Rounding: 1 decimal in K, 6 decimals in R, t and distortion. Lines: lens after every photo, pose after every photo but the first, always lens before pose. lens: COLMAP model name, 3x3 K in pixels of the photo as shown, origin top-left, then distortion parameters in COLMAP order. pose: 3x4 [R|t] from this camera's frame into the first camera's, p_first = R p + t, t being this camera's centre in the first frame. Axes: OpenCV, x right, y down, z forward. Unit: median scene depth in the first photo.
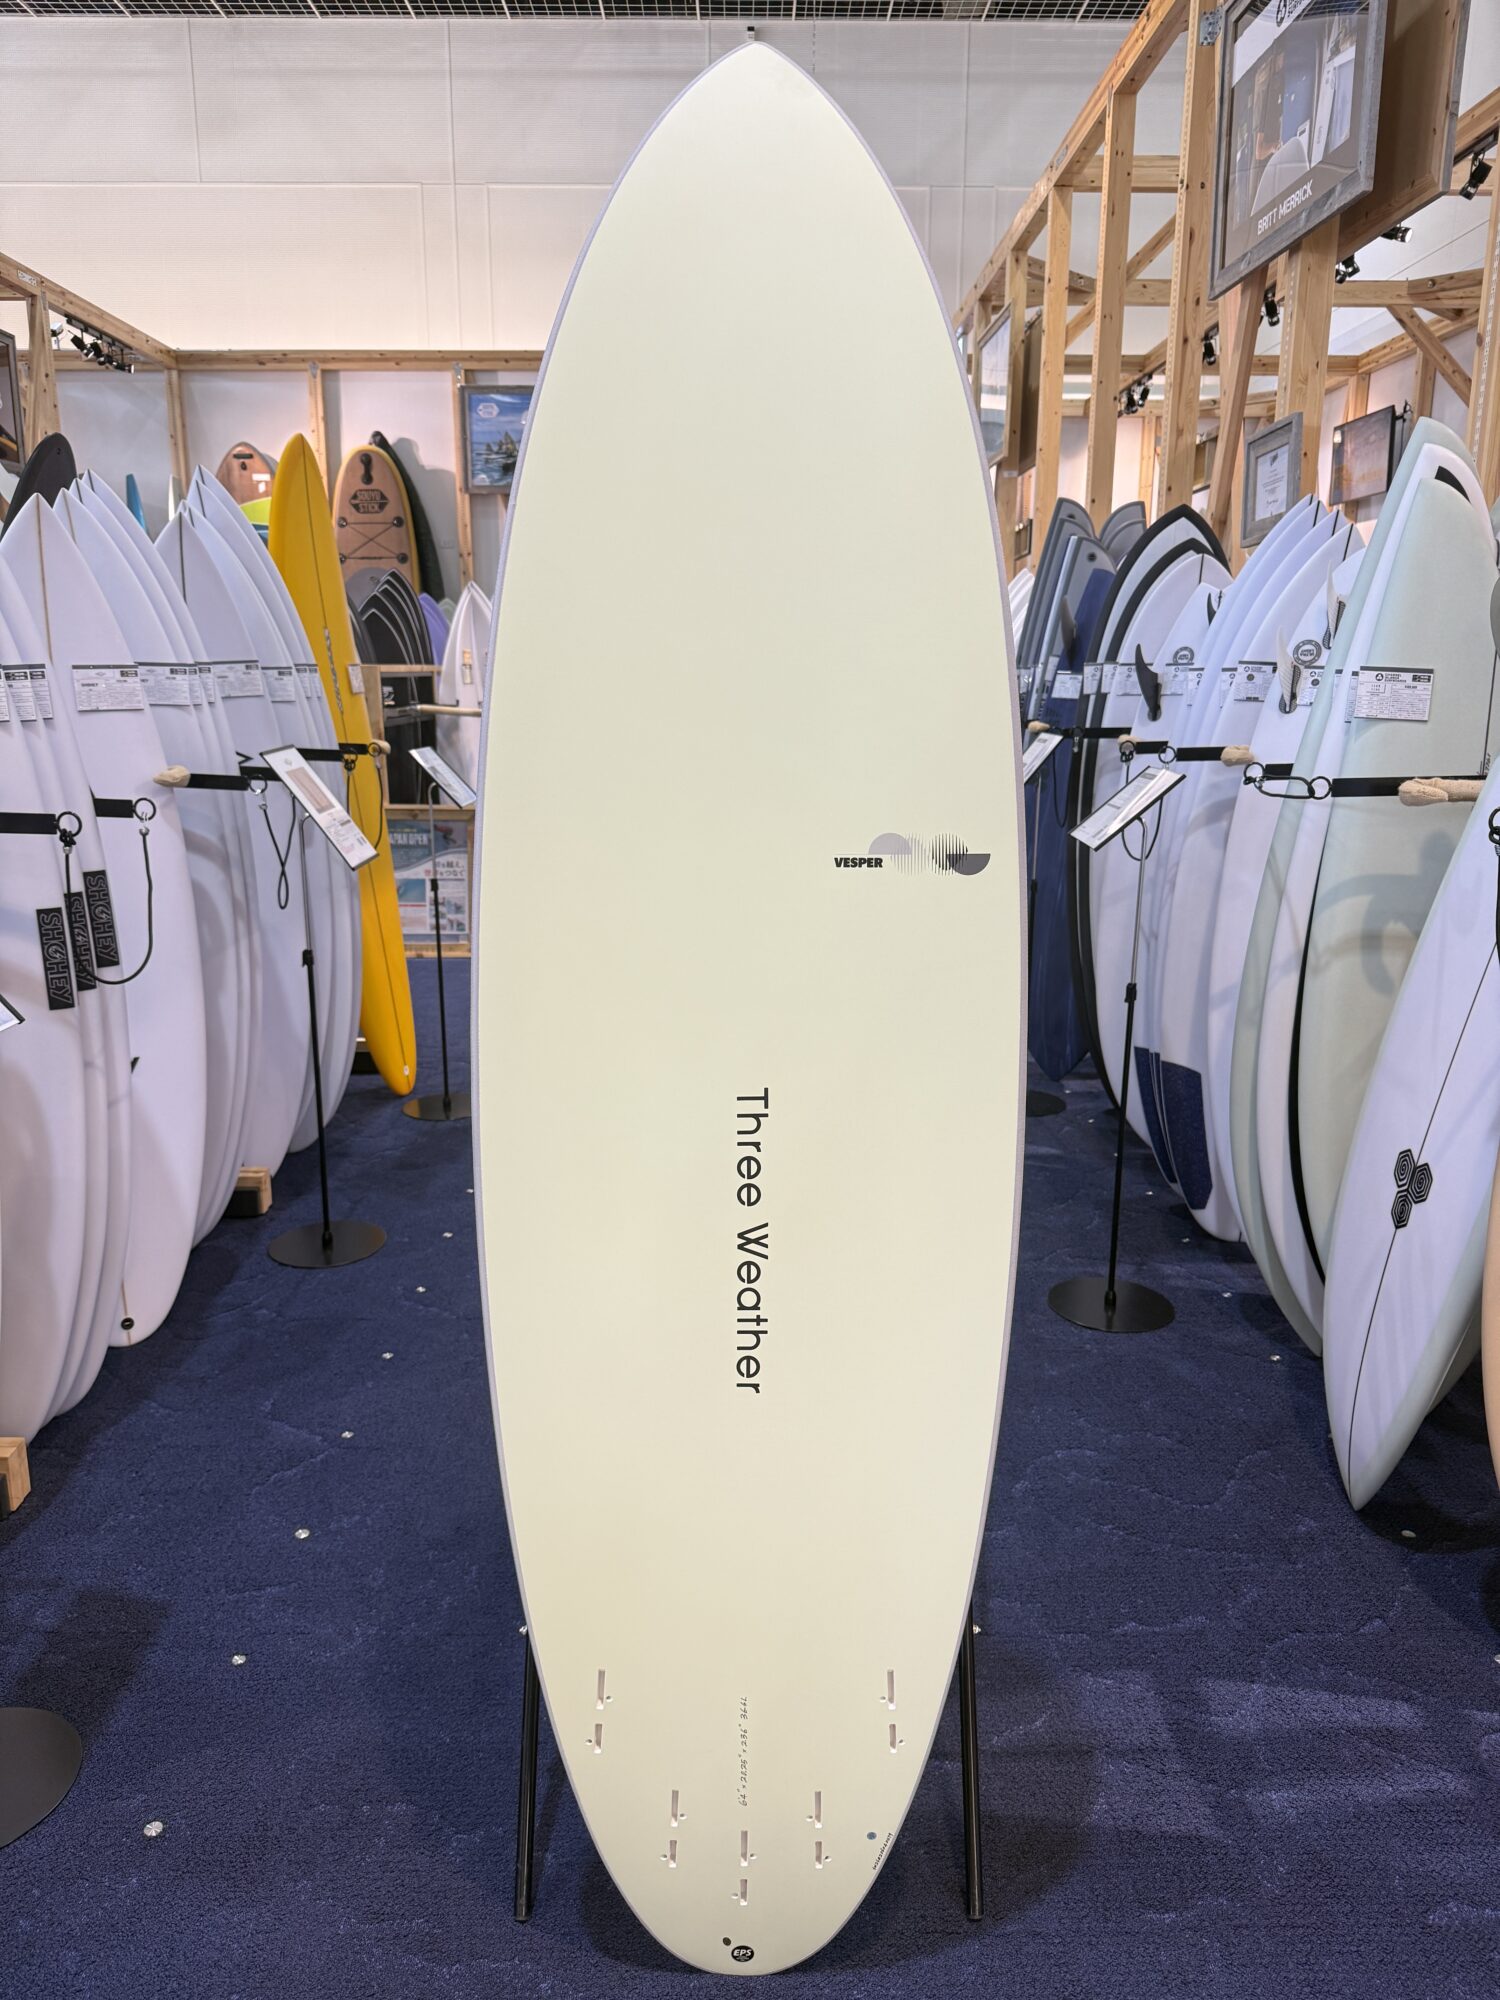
lens RADIAL K [[1401.2, 0, 746.0], [0, 1401.2, 999.7], [0, 0, 1]] dist [0.024826, -0.030533]
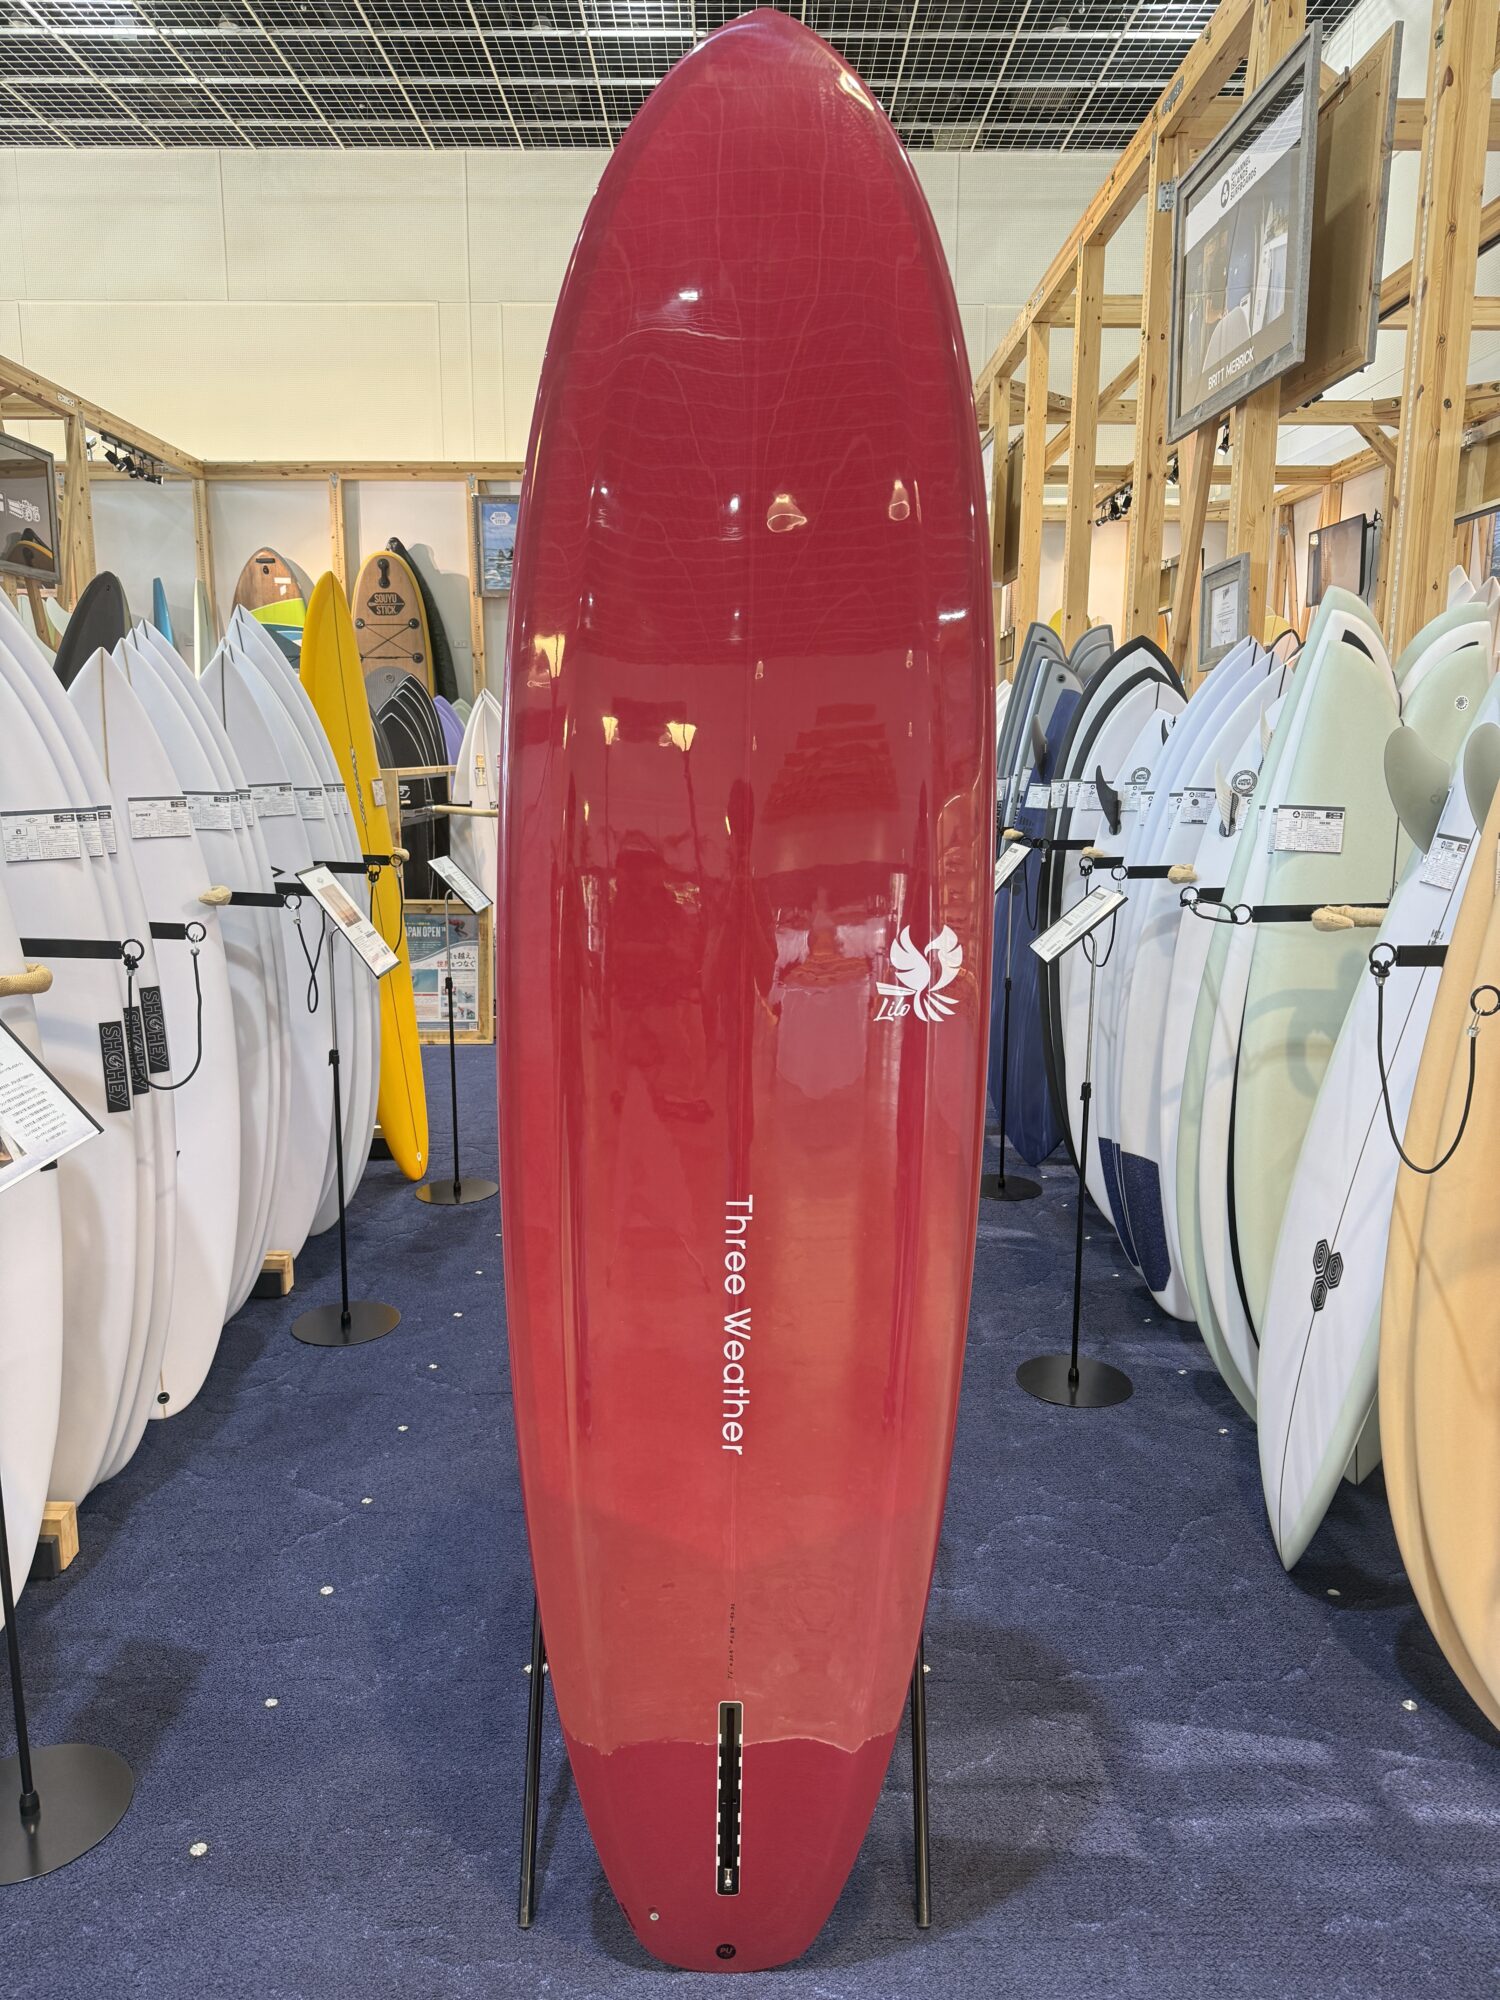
lens RADIAL K [[1396.9, 0, 746.8], [0, 1396.9, 1001.0], [0, 0, 1]] dist [0.034960, -0.042279]
pose [[0.999996, 0.000387, -0.002731, 0.011383], [-0.000529, 0.998635, -0.052236, -0.016778], [0.002707, 0.052238, 0.998631, -0.086003]]
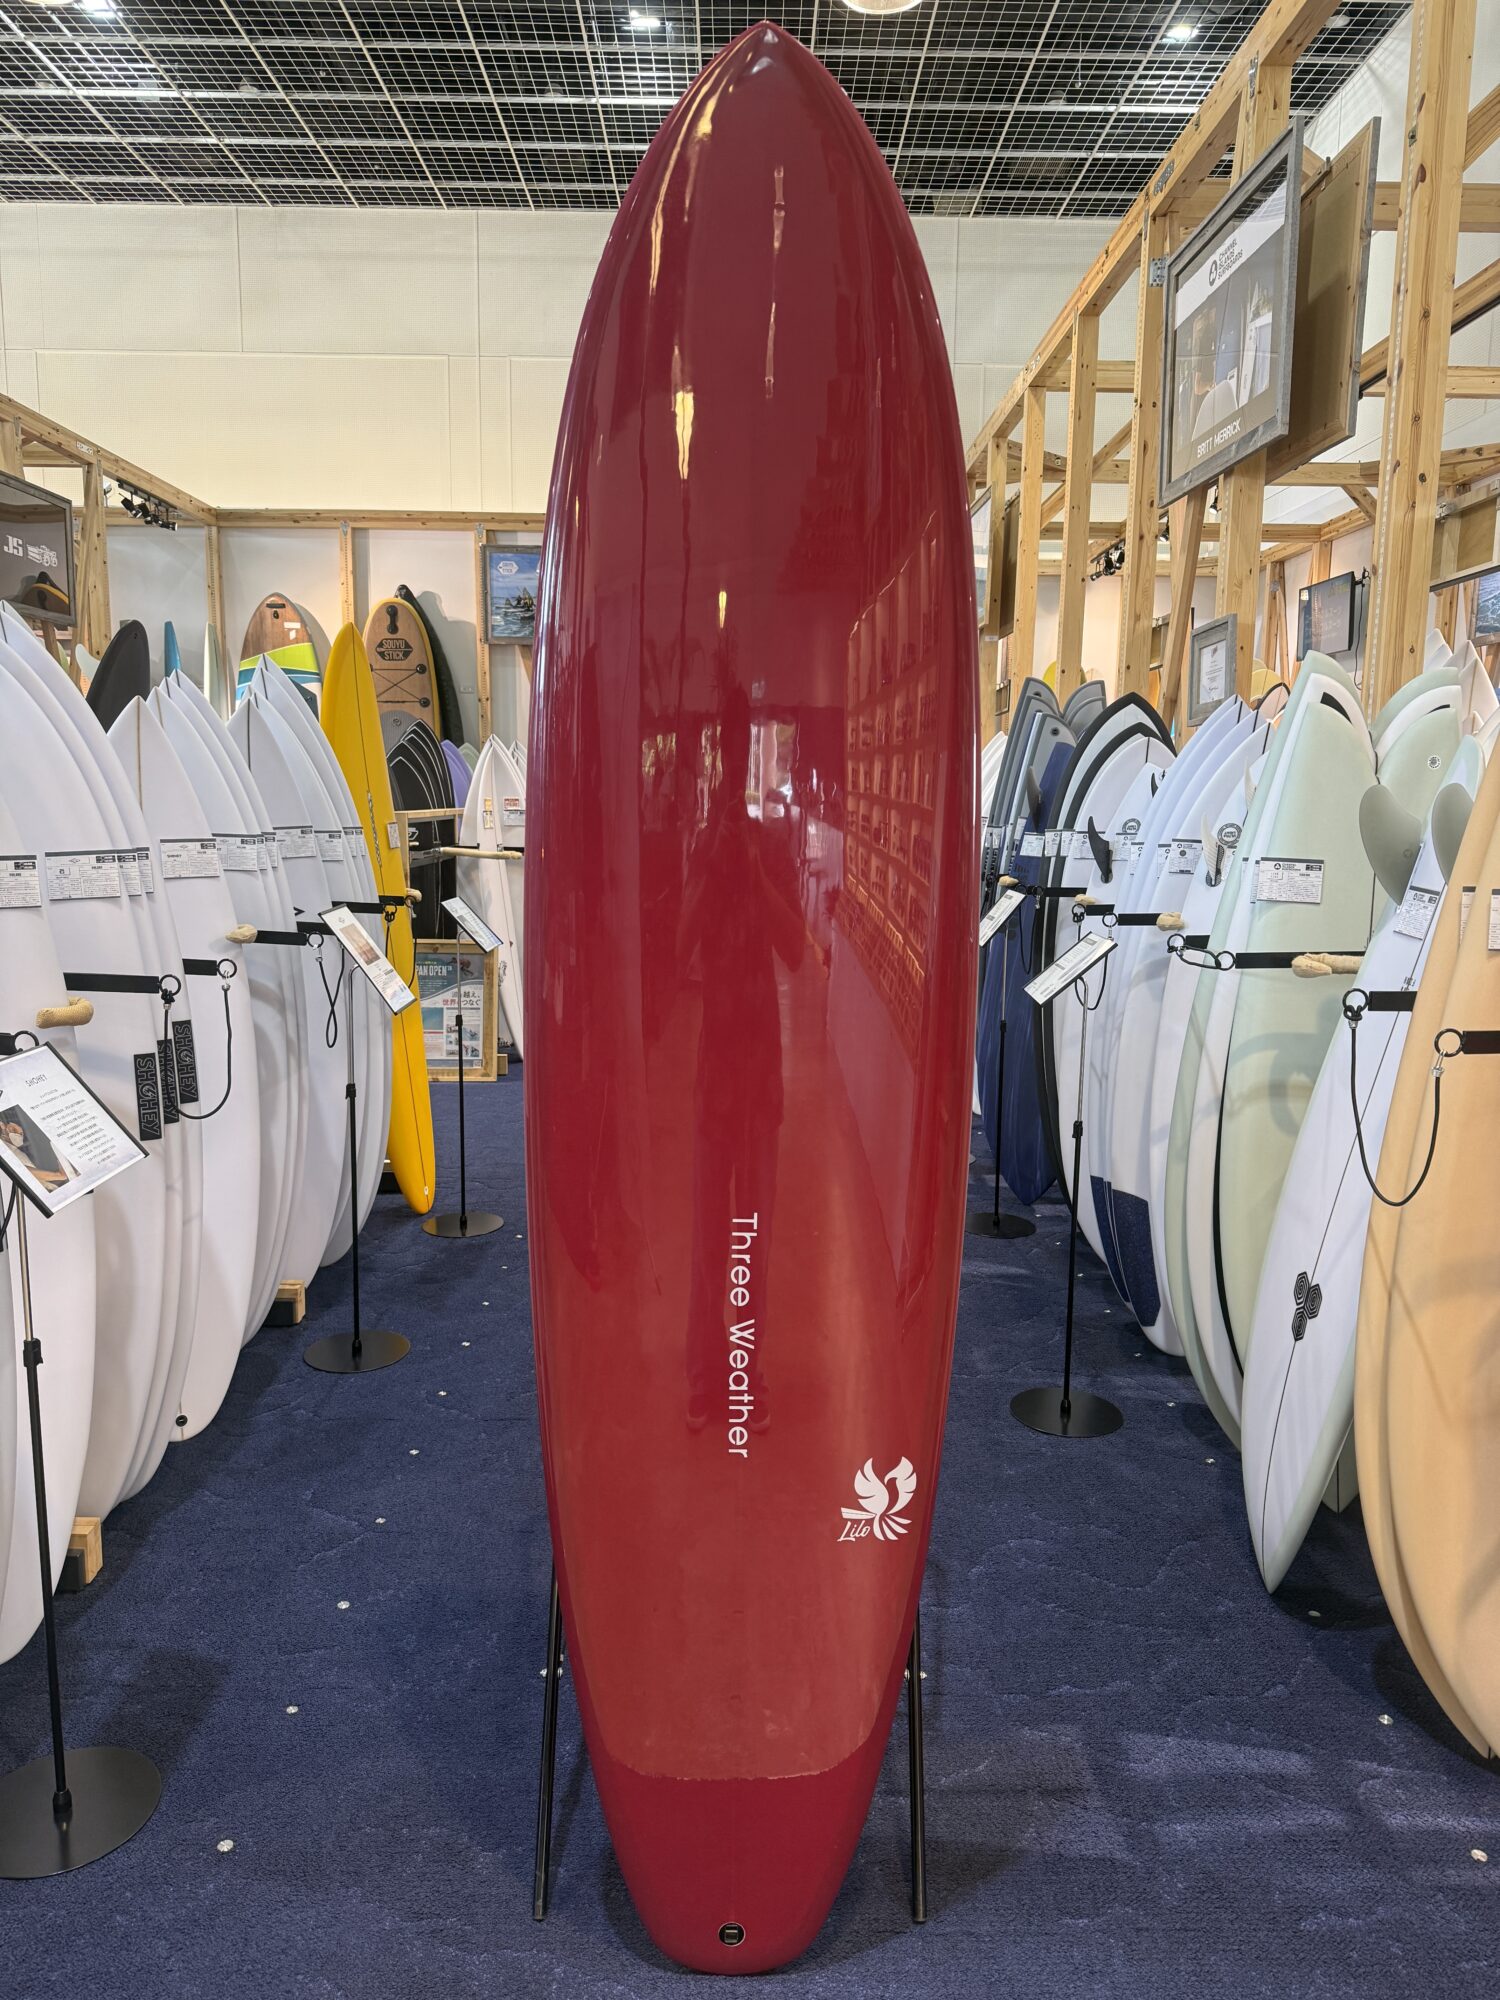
lens RADIAL K [[1396.9, 0, 748.6], [0, 1396.9, 1001.3], [0, 0, 1]] dist [0.042484, -0.053261]
pose [[0.999955, 0.009325, 0.001721, 0.004397], [-0.009152, 0.996552, -0.082467, -0.011744], [-0.002484, 0.082447, 0.996592, -0.125336]]
